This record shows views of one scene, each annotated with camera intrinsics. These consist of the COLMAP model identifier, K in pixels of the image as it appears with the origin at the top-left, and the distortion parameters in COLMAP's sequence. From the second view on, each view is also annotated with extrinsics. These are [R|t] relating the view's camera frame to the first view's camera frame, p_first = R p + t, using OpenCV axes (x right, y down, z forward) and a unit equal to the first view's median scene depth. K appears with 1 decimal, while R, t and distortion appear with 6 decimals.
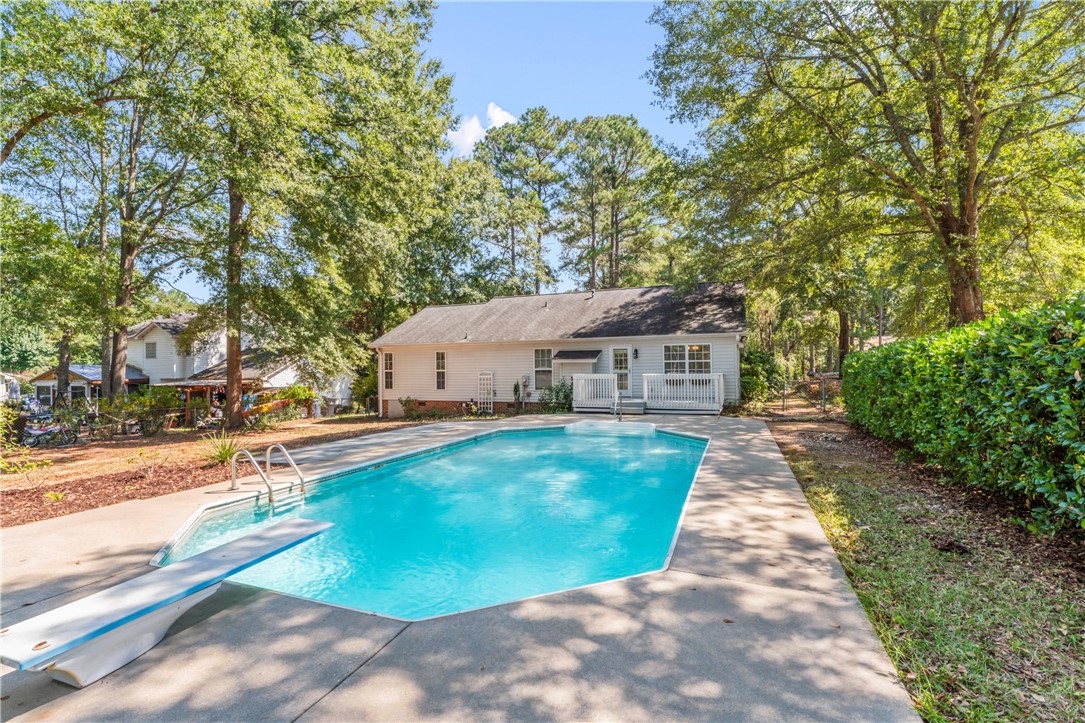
lens RADIAL K [[514.4, 0, 536.0], [0, 514.4, 365.8], [0, 0, 1]] dist [-0.004178, 0.001212]
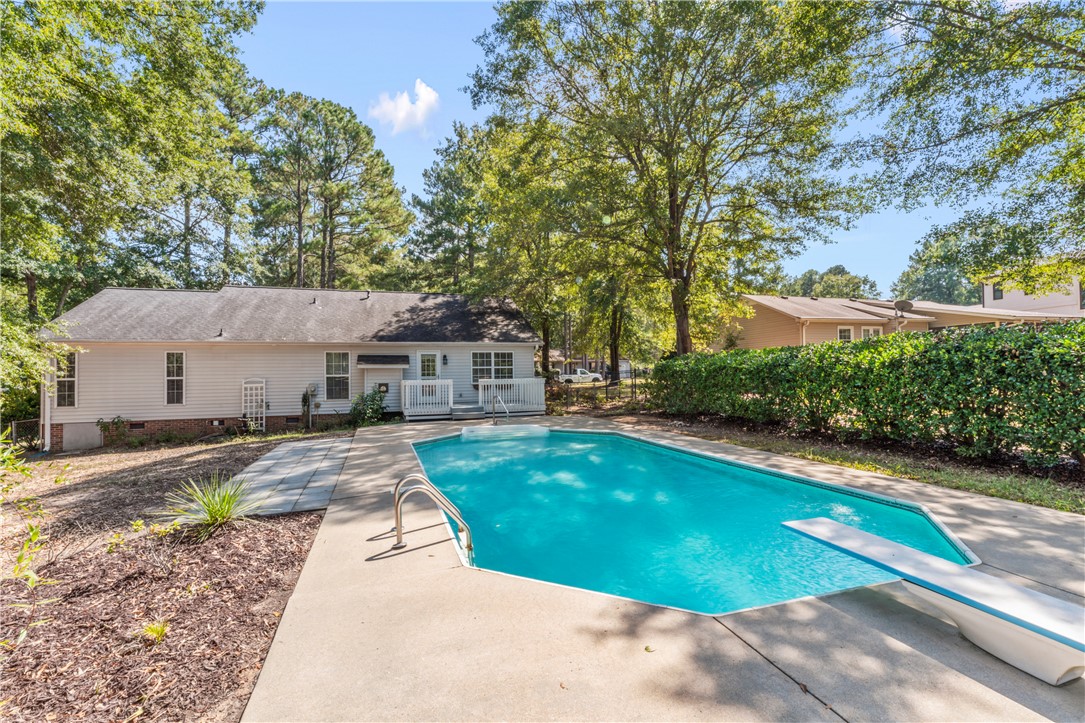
lens RADIAL K [[514.4, 0, 541.8], [0, 514.4, 361.7], [0, 0, 1]] dist [-0.004178, 0.001212]
pose [[0.751038, 0.014418, 0.660101, -0.302613], [0.000742, 0.999742, -0.022681, 0.003039], [-0.660258, 0.017524, 0.750834, 0.116707]]
